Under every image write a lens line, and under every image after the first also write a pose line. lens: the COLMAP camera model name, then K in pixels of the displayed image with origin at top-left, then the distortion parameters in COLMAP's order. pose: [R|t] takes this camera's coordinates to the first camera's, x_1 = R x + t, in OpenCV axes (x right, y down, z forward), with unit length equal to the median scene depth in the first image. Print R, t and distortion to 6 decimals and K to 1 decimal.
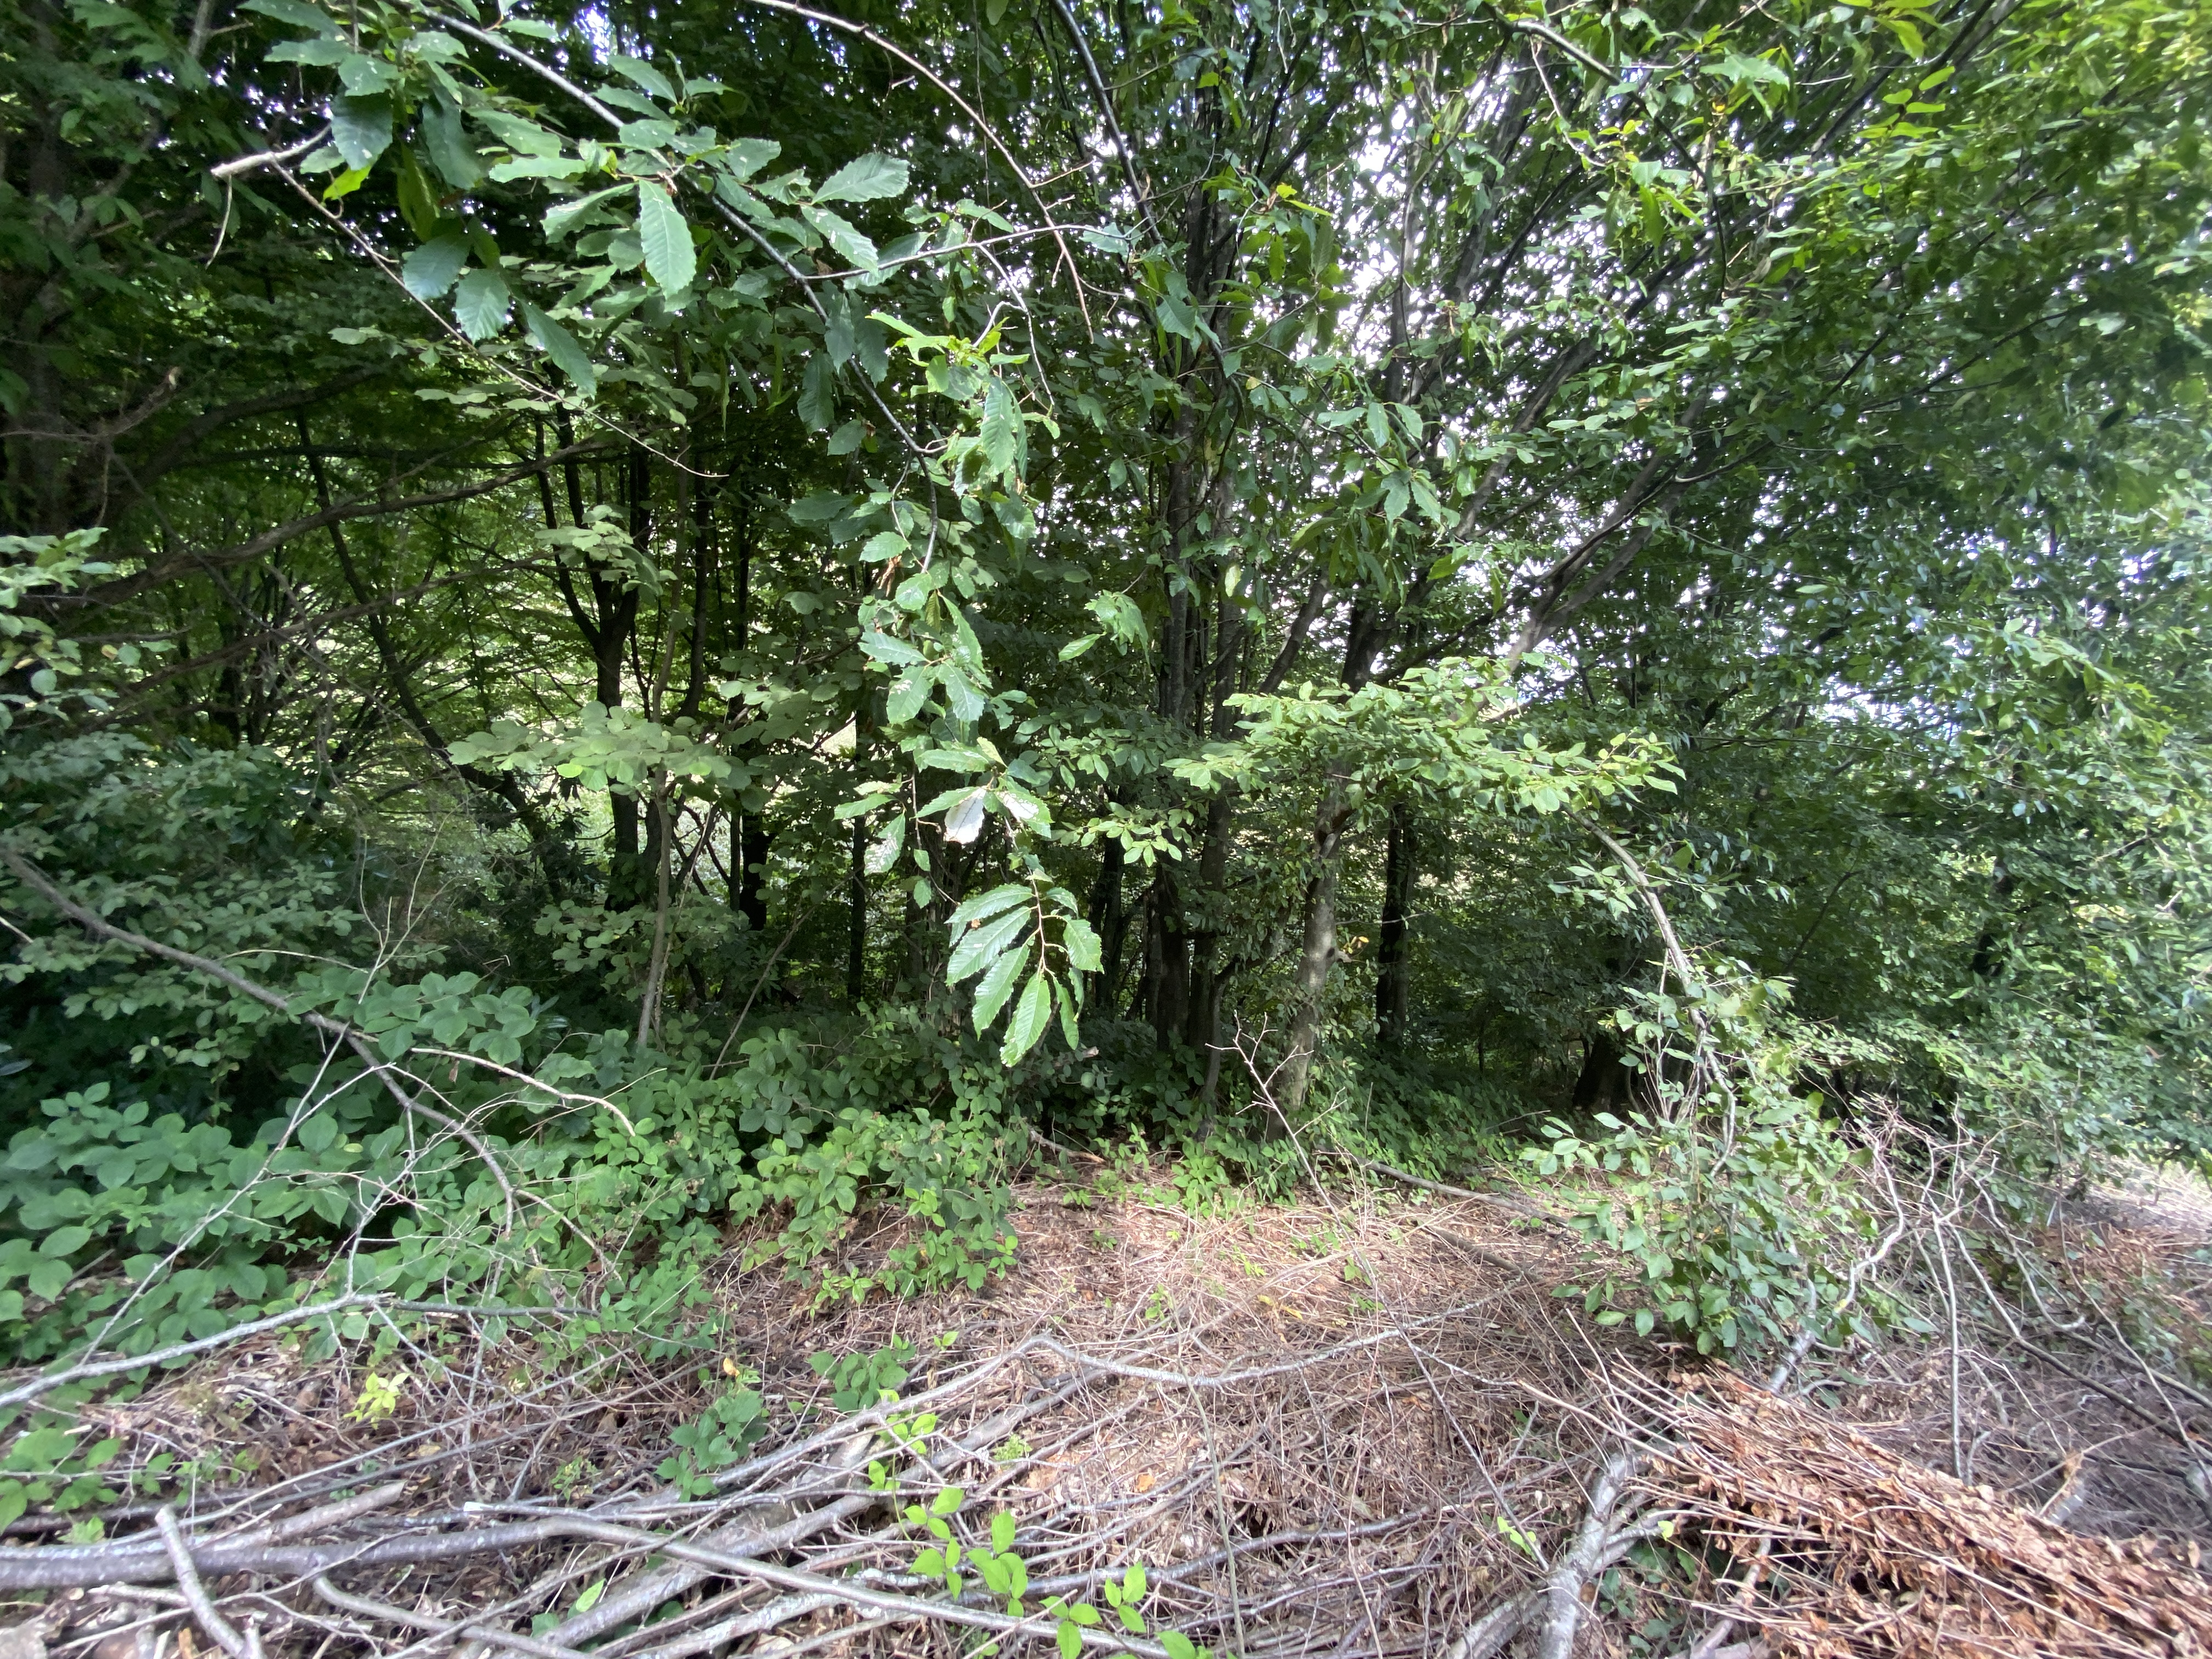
lens RADIAL K [[871.6, 0, 1095.2], [0, 871.6, 831.7], [0, 0, 1]] dist [-0.010829, -0.010942]
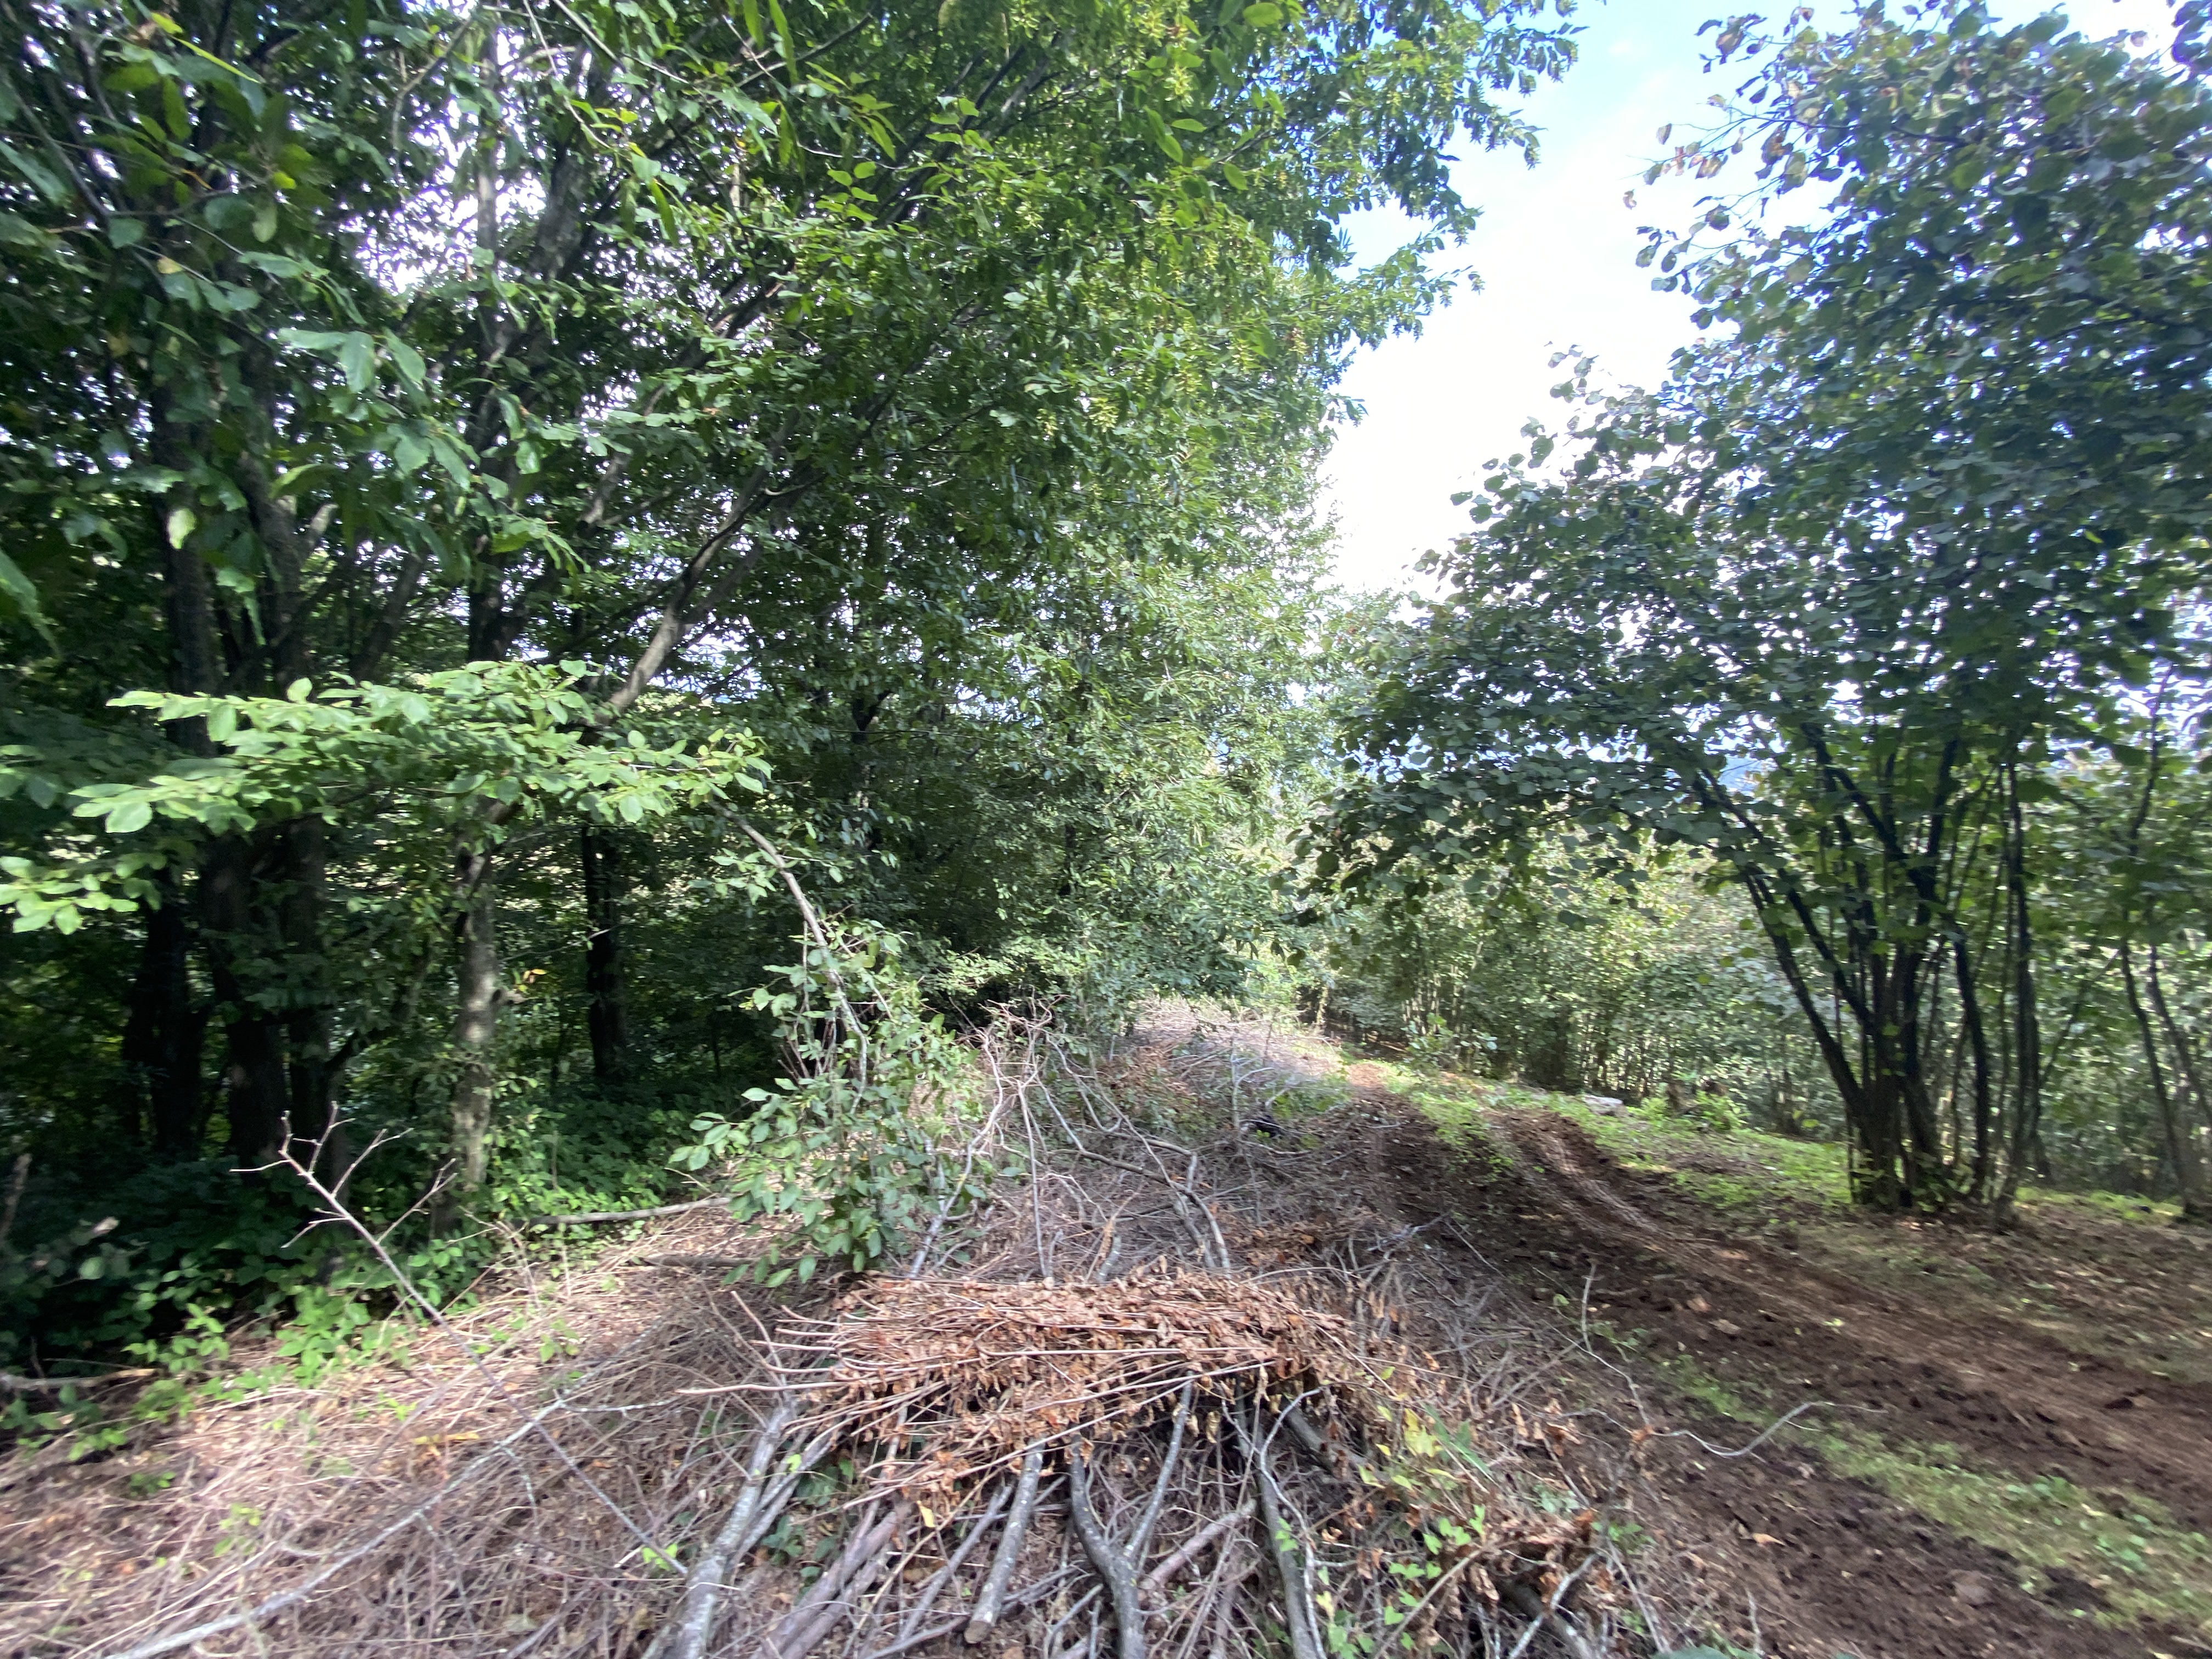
lens RADIAL K [[871.6, 0, 1099.1], [0, 871.6, 835.2], [0, 0, 1]] dist [-0.010829, -0.010942]
pose [[0.665803, -0.113808, 0.737397, 0.103757], [0.113009, 0.992279, 0.051110, 0.010566], [-0.737520, 0.049304, 0.673523, -0.026821]]
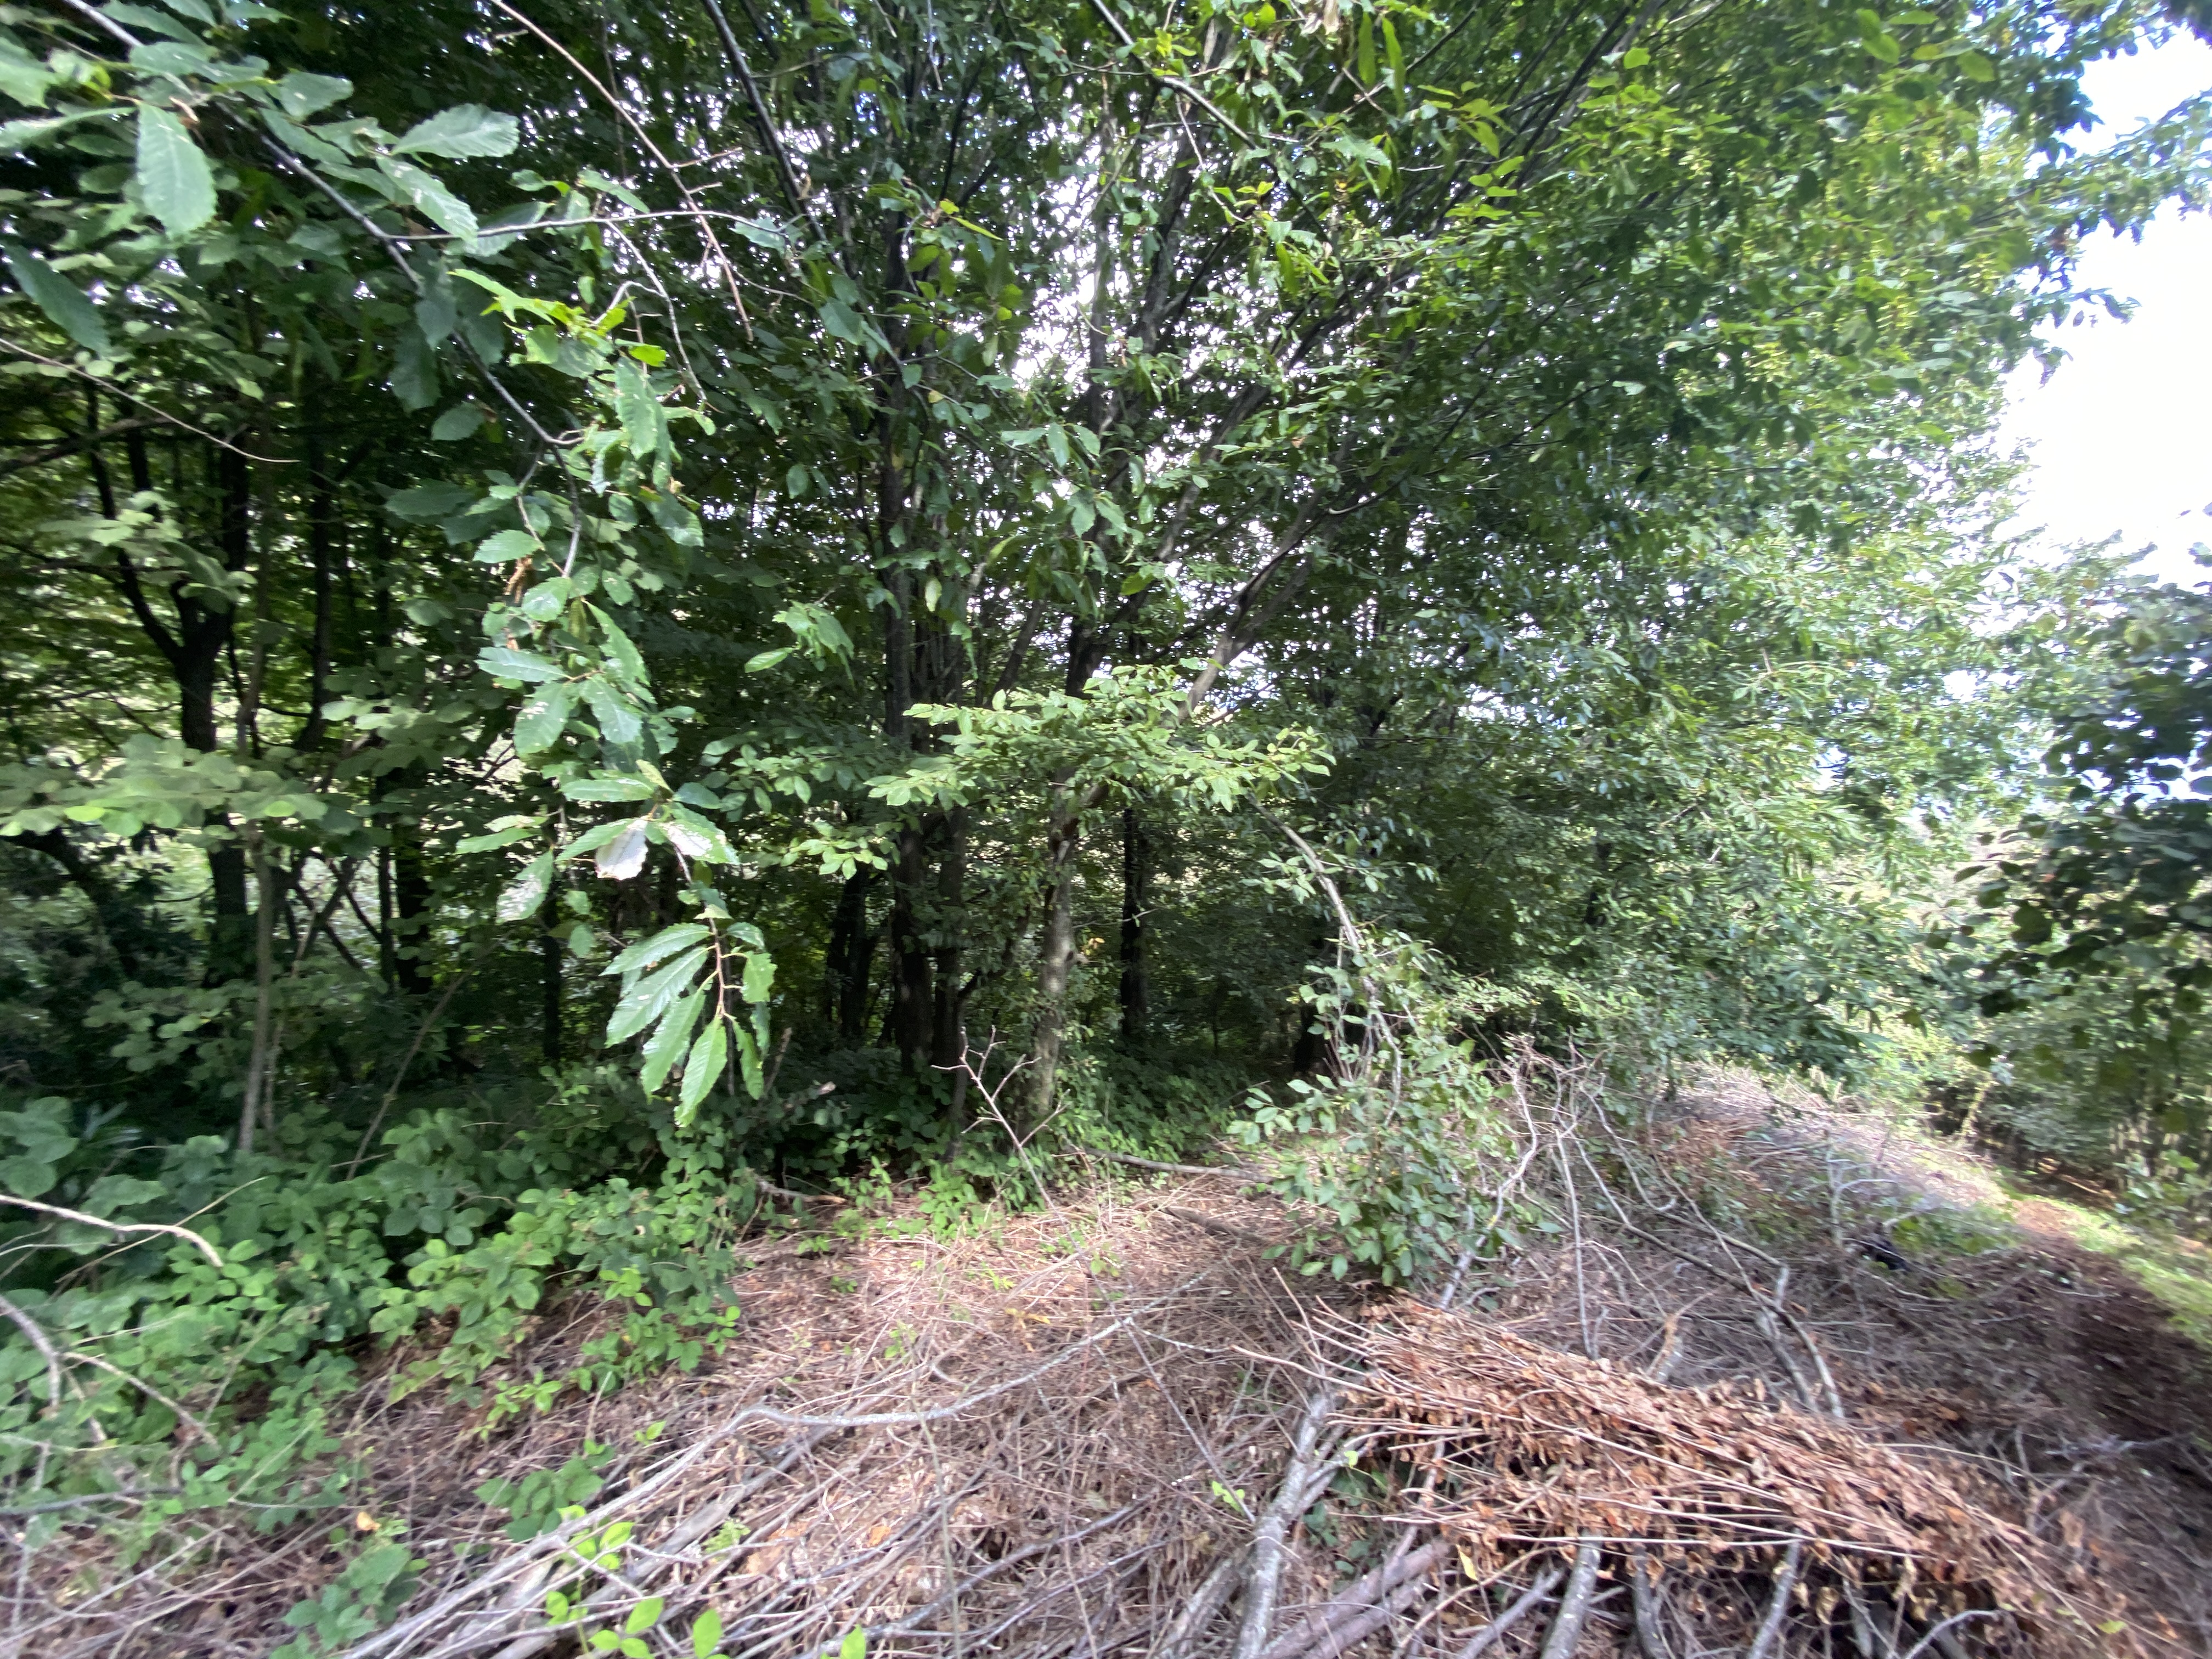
lens RADIAL K [[871.6, 0, 1097.8], [0, 871.6, 829.7], [0, 0, 1]] dist [-0.010829, -0.010942]
pose [[0.957231, -0.055692, 0.283914, 0.040835], [0.060402, 0.998143, -0.007854, -0.000431], [-0.282950, 0.024667, 0.958818, 0.001955]]
